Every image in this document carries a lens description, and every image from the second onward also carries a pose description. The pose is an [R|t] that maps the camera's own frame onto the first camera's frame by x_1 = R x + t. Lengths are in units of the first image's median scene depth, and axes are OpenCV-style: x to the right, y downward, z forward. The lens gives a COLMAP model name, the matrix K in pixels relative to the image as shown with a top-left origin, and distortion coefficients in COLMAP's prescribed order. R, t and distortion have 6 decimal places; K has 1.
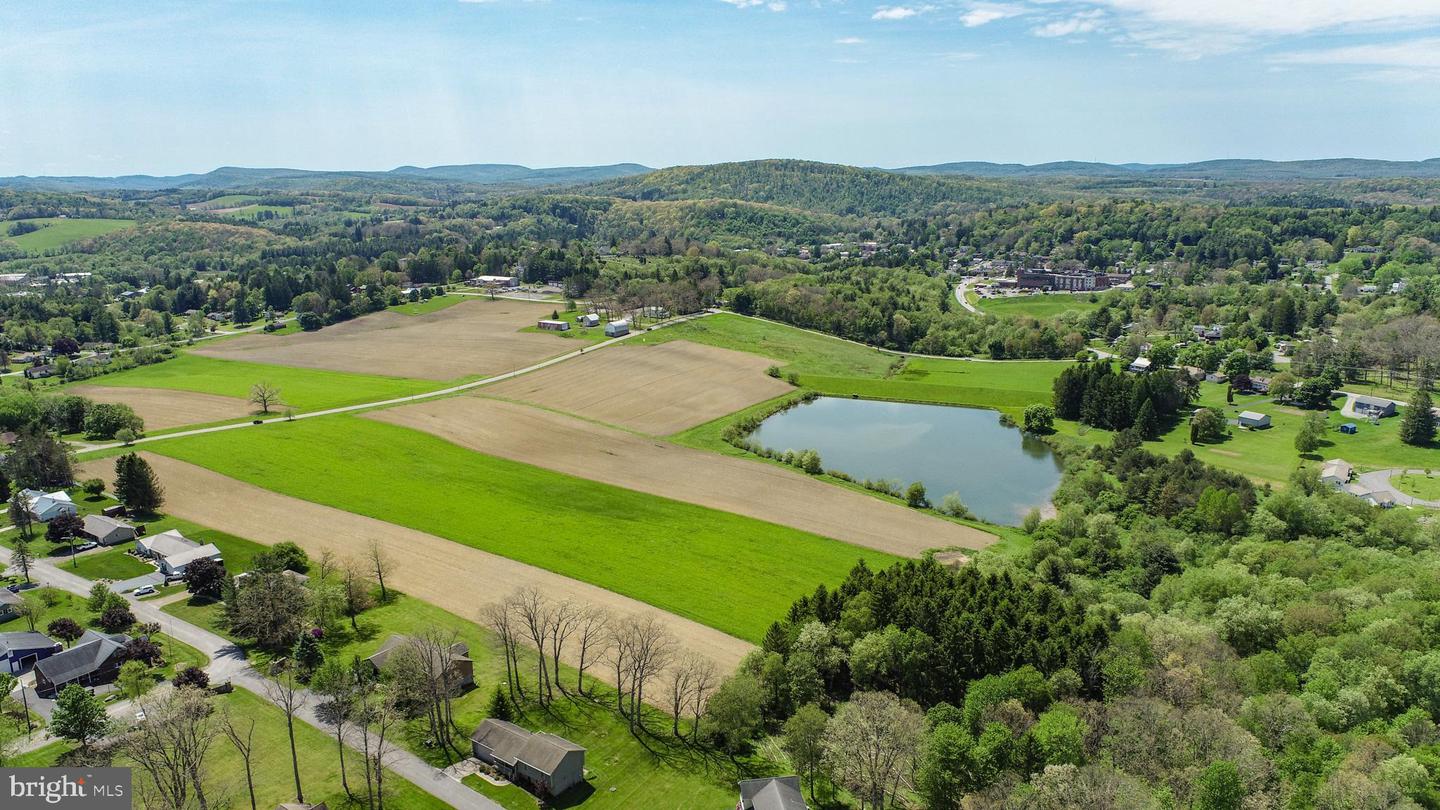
lens RADIAL K [[974.5, 0, 719.4], [0, 974.5, 403.6], [0, 0, 1]] dist [-0.013226, 0.006216]
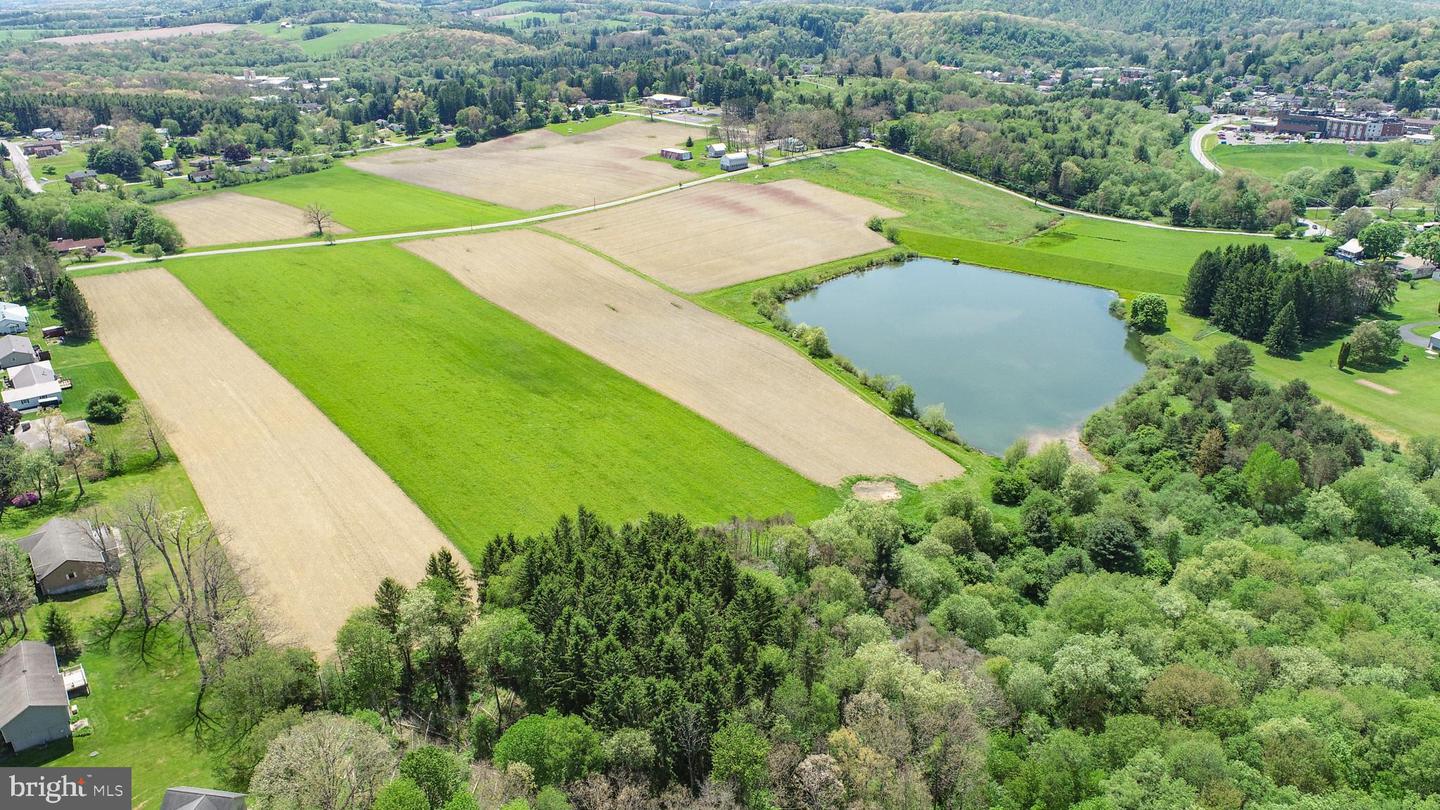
lens RADIAL K [[974.5, 0, 719.4], [0, 974.5, 403.6], [0, 0, 1]] dist [-0.013226, 0.006216]
pose [[0.956556, 0.118185, -0.266519, 0.127244], [-0.068859, 0.979872, 0.187375, -0.021335], [0.283299, -0.160883, 0.945441, 0.085634]]
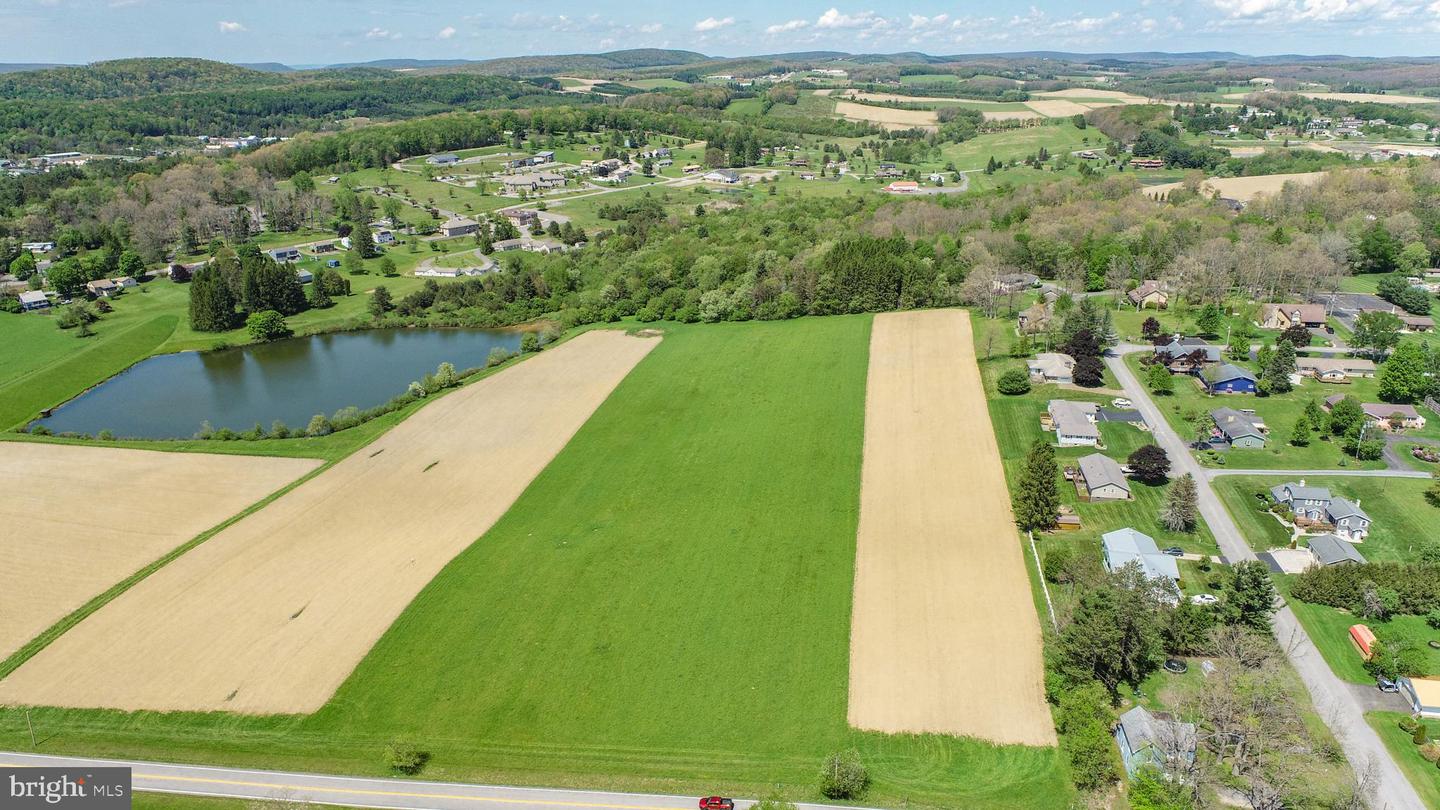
lens RADIAL K [[976.0, 0, 719.6], [0, 976.0, 399.3], [0, 0, 1]] dist [-0.013762, 0.006195]
pose [[-0.420643, -0.282864, 0.862002, -0.435789], [0.220953, 0.889599, 0.399742, -0.125276], [-0.879909, 0.358611, -0.311704, 0.555092]]
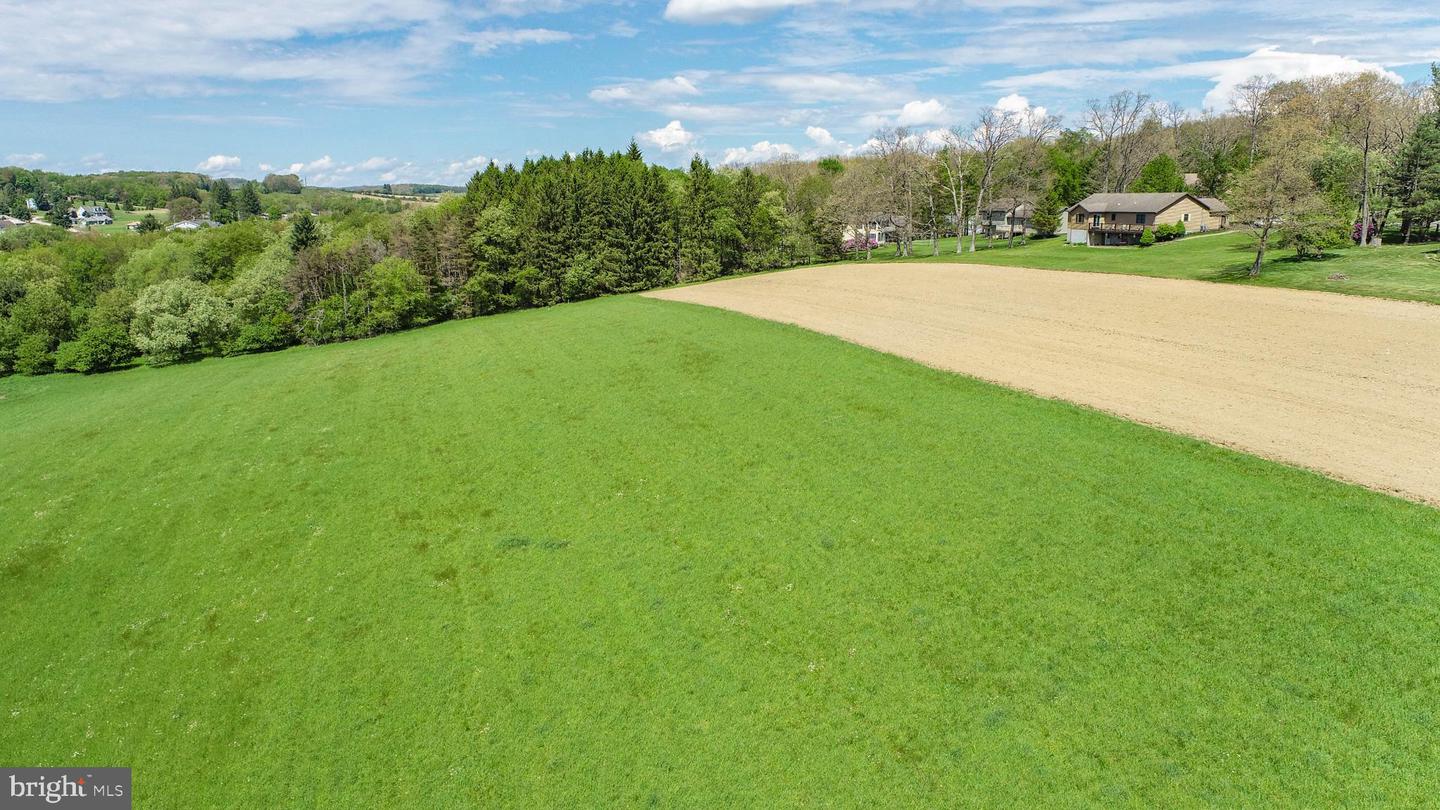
lens RADIAL K [[983.4, 0, 709.3], [0, 983.4, 388.0], [0, 0, 1]] dist [-0.001363, -0.001114]
pose [[-0.788482, -0.094154, 0.607809, -0.128458], [0.160249, 0.922635, 0.350807, 0.018565], [-0.593815, 0.374006, -0.712392, 0.441383]]
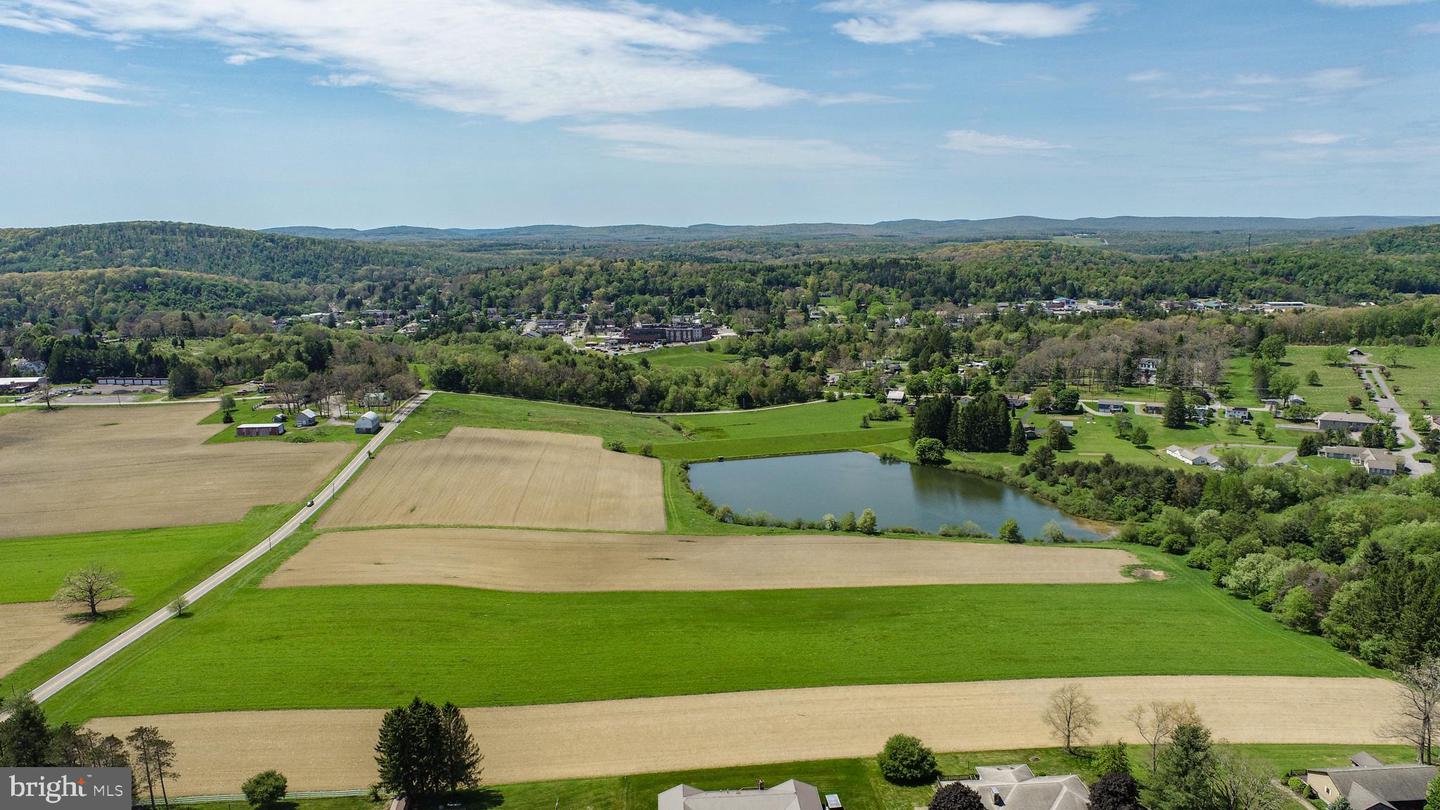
lens RADIAL K [[967.0, 0, 718.9], [0, 967.0, 426.3], [0, 0, 1]] dist [-0.012124, 0.002469]
pose [[0.783427, -0.120224, 0.609745, -0.307785], [0.144508, 0.989459, 0.009422, -0.033865], [-0.604451, 0.080731, 0.792542, 0.167195]]
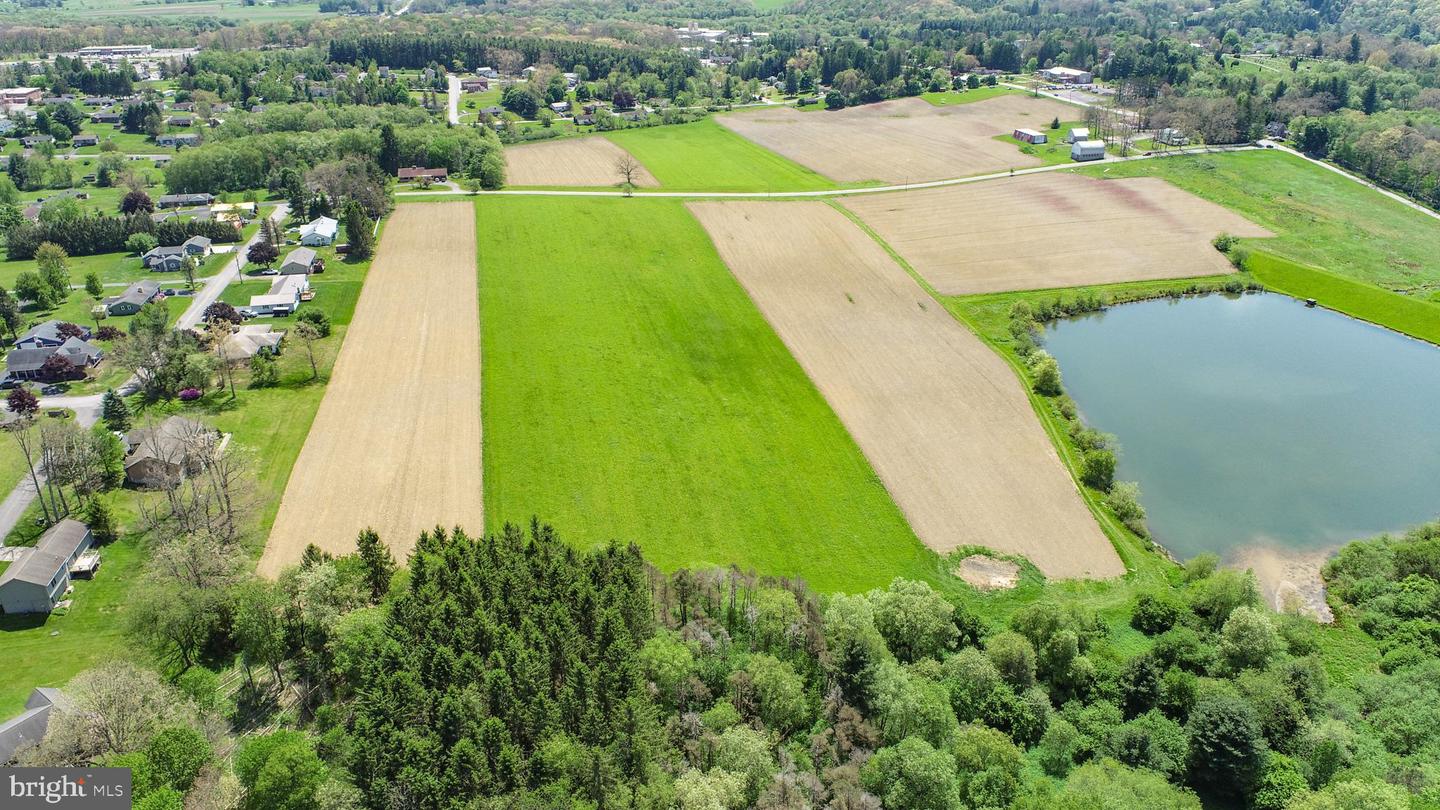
lens RADIAL K [[974.5, 0, 719.4], [0, 974.5, 403.6], [0, 0, 1]] dist [-0.013226, 0.006216]
pose [[0.732880, 0.297311, -0.611958, 0.188826], [-0.160066, 0.949565, 0.269637, -0.039442], [0.661261, -0.099658, 0.743507, 0.157687]]
